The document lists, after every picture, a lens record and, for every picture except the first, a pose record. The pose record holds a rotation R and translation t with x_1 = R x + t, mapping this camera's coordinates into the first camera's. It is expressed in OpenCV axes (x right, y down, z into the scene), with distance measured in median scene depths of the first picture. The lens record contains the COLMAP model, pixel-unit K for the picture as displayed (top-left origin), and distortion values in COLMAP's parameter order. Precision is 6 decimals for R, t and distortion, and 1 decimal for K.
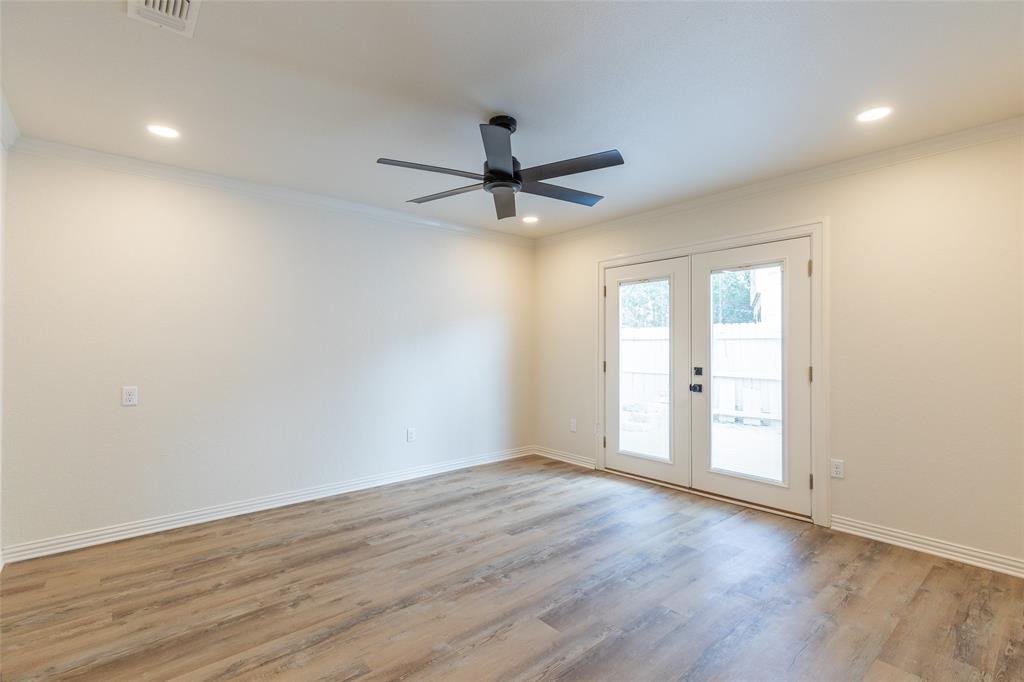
lens RADIAL K [[480.2, 0, 506.0], [0, 480.2, 341.0], [0, 0, 1]] dist [0.012033, 0.000676]
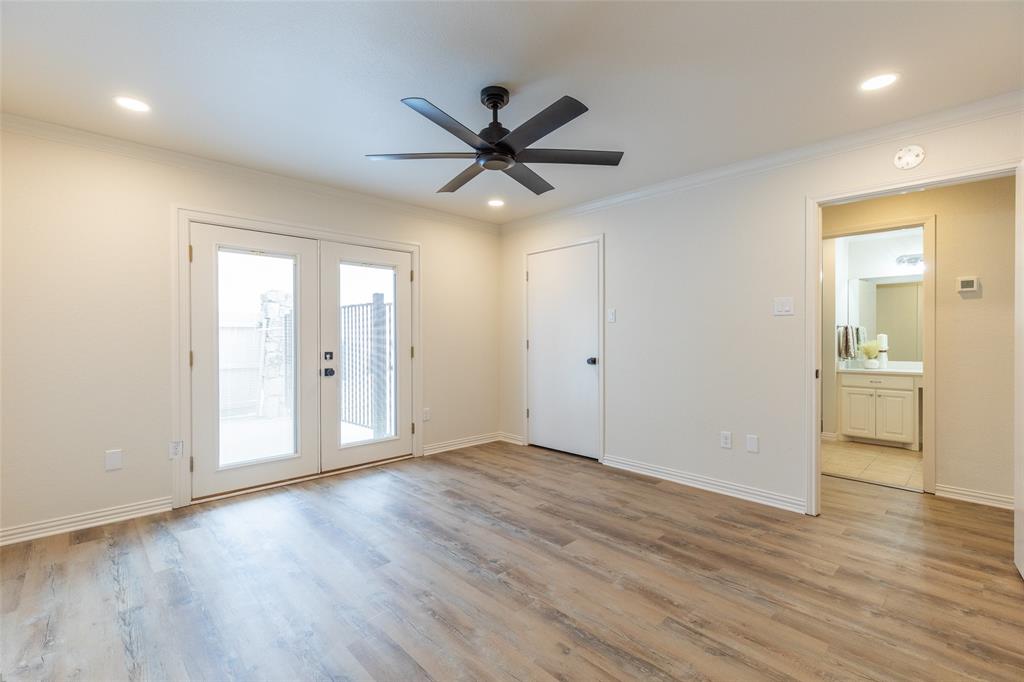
lens RADIAL K [[480.2, 0, 506.0], [0, 480.2, 341.0], [0, 0, 1]] dist [0.012033, 0.000676]
pose [[-0.091346, -0.002139, 0.995817, -0.772818], [-0.009184, 0.999957, 0.001305, 0.031893], [-0.995777, -0.009026, -0.091362, 0.849306]]
